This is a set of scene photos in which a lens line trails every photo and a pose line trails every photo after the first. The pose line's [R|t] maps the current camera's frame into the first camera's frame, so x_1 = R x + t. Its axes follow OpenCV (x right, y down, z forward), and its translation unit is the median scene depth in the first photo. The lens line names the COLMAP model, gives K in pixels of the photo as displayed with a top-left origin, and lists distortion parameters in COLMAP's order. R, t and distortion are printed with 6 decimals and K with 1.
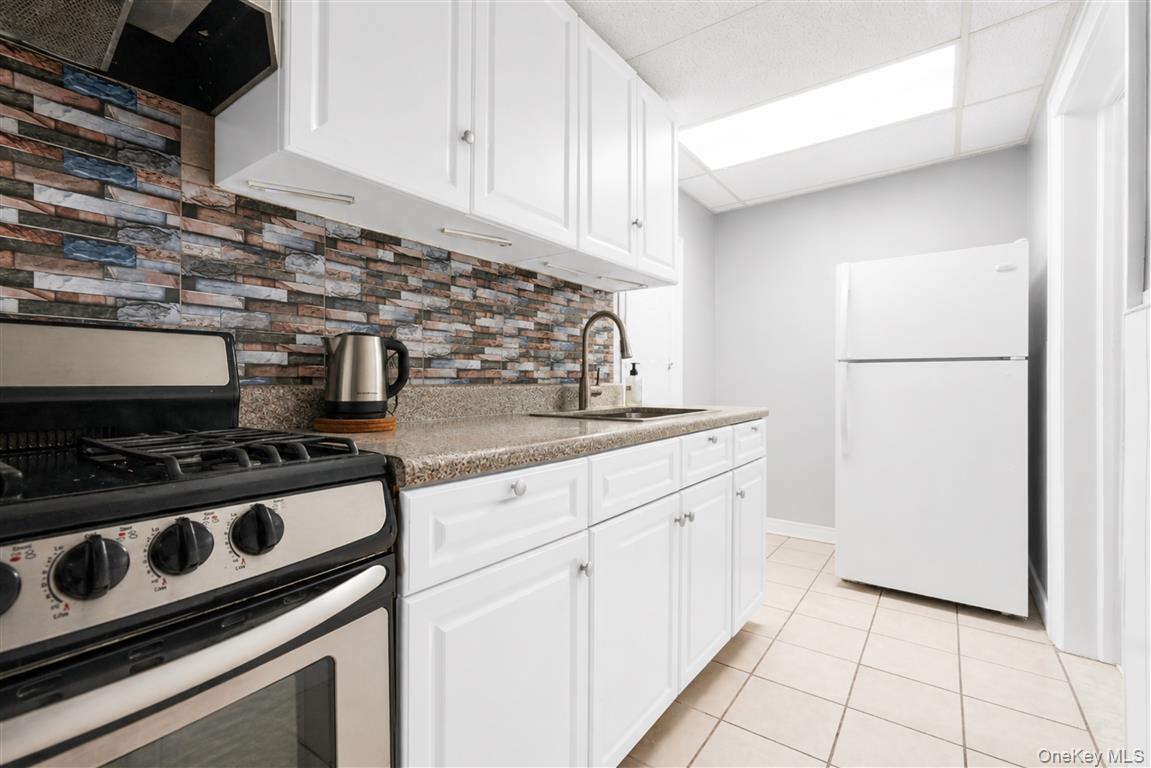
lens RADIAL K [[515.4, 0, 574.3], [0, 515.4, 378.3], [0, 0, 1]] dist [-0.000360, 0.004455]
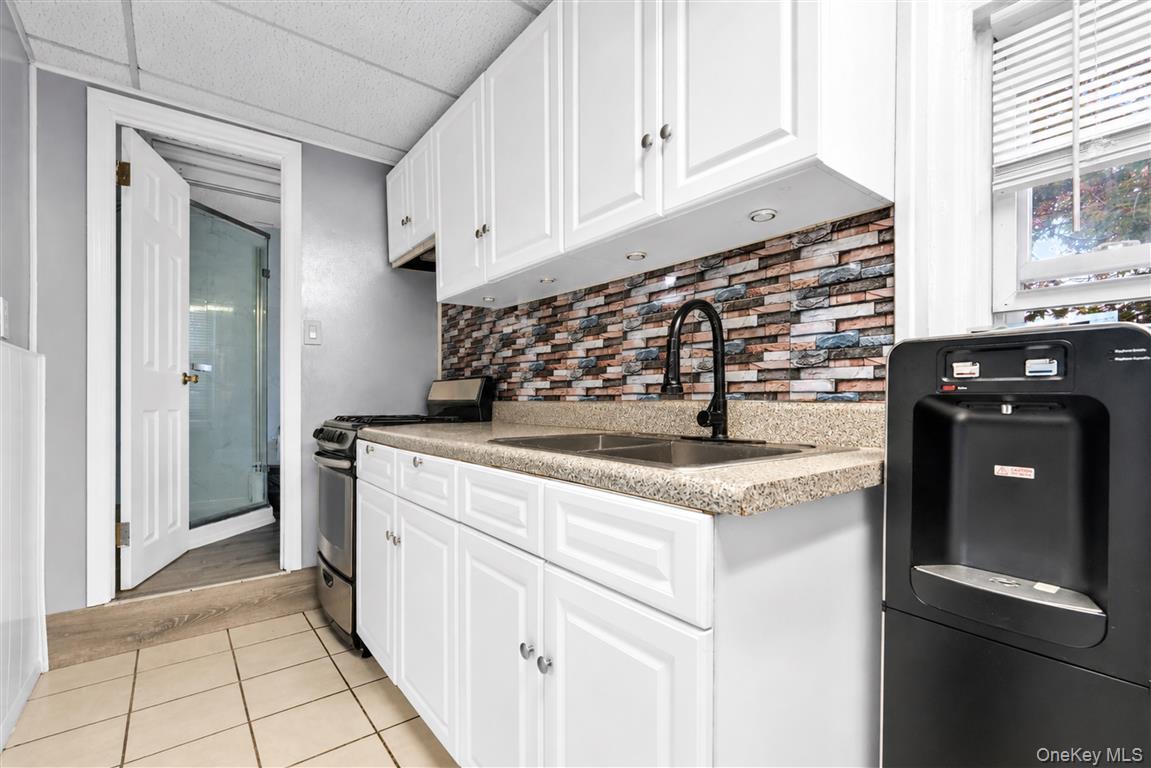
lens RADIAL K [[515.4, 0, 574.3], [0, 515.4, 394.6], [0, 0, 1]] dist [-0.000360, 0.004455]
pose [[-0.270365, 0.012163, -0.962681, 0.823788], [0.016289, 0.999835, 0.008058, -0.010330], [0.962620, -0.013503, -0.270518, 1.178900]]
